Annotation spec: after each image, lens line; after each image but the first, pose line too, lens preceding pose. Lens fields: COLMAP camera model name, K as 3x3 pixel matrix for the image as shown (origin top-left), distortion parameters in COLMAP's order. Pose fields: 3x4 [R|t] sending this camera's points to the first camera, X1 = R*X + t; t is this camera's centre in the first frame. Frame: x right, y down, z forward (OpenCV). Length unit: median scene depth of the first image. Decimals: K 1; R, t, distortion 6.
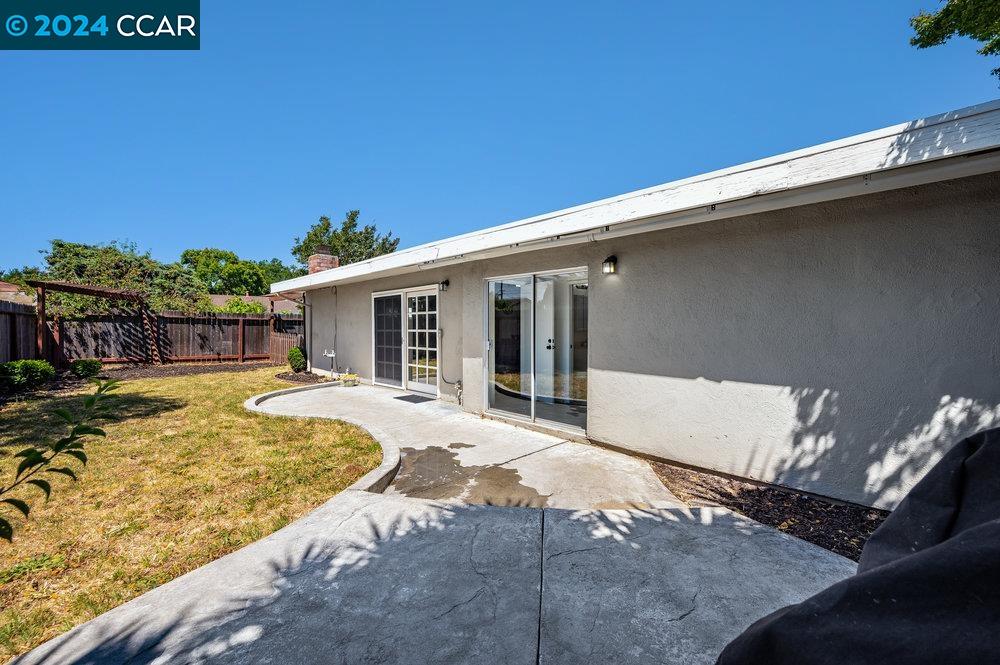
lens RADIAL K [[388.8, 0, 506.0], [0, 388.8, 319.5], [0, 0, 1]] dist [-0.001049, 0.000045]
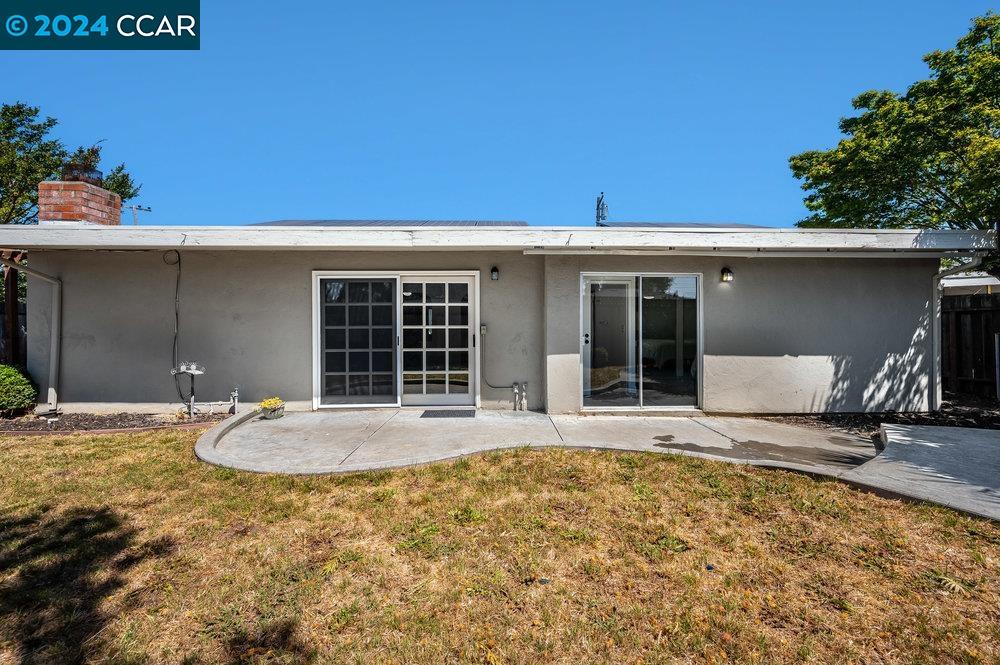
lens RADIAL K [[389.5, 0, 506.2], [0, 389.5, 323.7], [0, 0, 1]] dist [-0.001040, 0.000039]
pose [[0.701605, 0.001417, 0.712565, -1.119910], [-0.012955, 0.999858, 0.010767, 0.018724], [-0.712449, -0.016786, 0.701524, 0.574019]]
